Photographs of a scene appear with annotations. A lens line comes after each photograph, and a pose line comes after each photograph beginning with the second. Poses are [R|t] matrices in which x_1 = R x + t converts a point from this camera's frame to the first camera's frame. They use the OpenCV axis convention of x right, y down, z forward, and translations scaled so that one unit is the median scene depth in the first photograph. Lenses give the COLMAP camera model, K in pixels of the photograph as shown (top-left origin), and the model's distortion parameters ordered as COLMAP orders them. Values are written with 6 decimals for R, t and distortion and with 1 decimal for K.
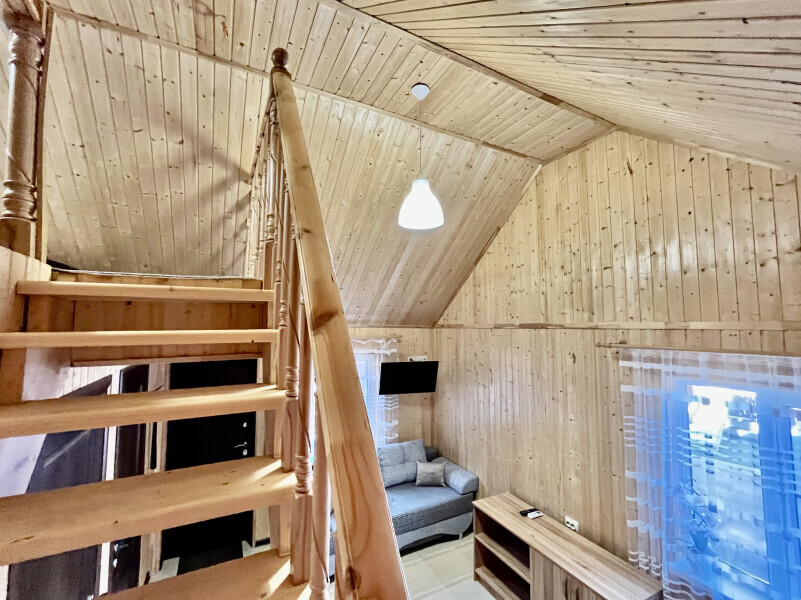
lens RADIAL K [[336.7, 0, 403.3], [0, 336.7, 297.6], [0, 0, 1]] dist [-0.001891, -0.000653]
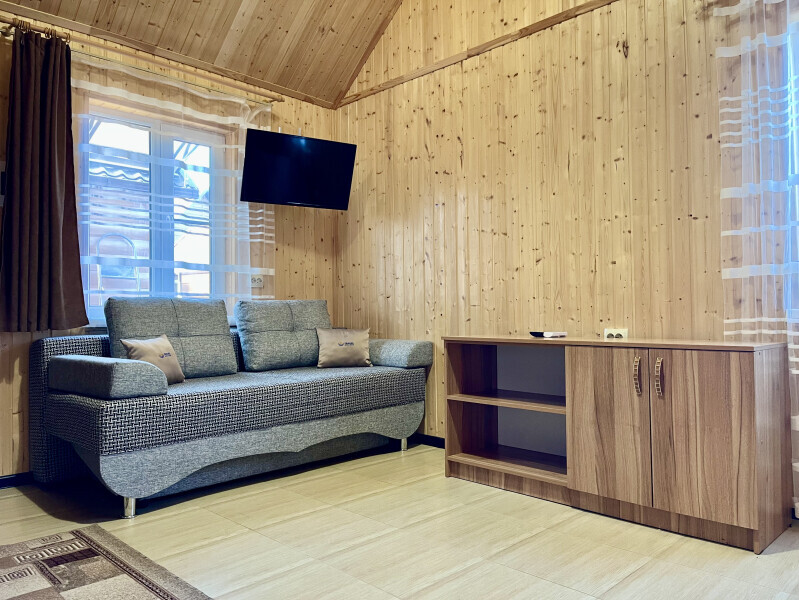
lens RADIAL K [[602.8, 0, 378.4], [0, 602.8, 297.9], [0, 0, 1]] dist [0.061617, -0.101889]
pose [[0.961125, -0.003943, 0.276087, -0.126689], [-0.009273, 0.998873, 0.046545, 0.395922], [-0.275959, -0.047296, 0.960005, 0.080152]]
